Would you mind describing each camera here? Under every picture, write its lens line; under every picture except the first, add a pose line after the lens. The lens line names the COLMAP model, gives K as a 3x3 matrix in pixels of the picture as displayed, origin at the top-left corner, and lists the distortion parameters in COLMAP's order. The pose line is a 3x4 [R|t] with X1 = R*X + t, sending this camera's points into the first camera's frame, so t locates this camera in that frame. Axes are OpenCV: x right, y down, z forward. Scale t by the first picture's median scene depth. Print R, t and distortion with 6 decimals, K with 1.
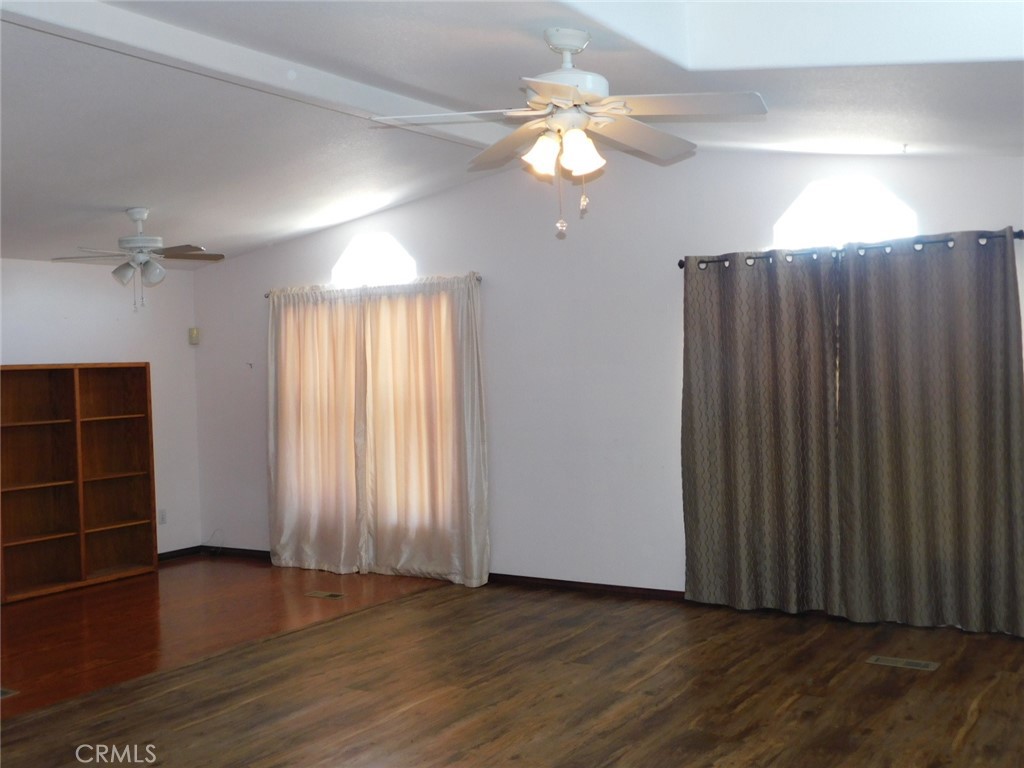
lens RADIAL K [[1075.5, 0, 512.0], [0, 1075.5, 384.0], [0, 0, 1]] dist [0.014166, 0.016486]
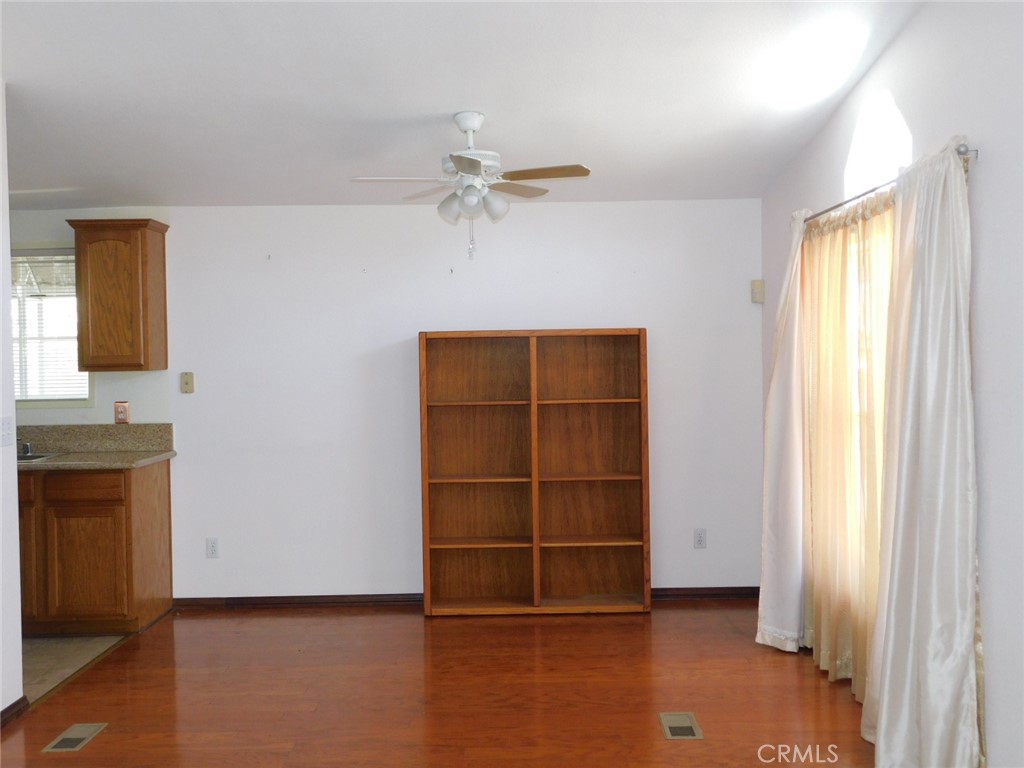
lens RADIAL K [[1075.5, 0, 512.0], [0, 1075.5, 384.0], [0, 0, 1]] dist [0.014166, 0.016486]
pose [[0.517251, 0.038412, -0.854971, 0.243678], [-0.013255, 0.999232, 0.036874, -0.008054], [0.855731, -0.007740, 0.517363, 0.546376]]
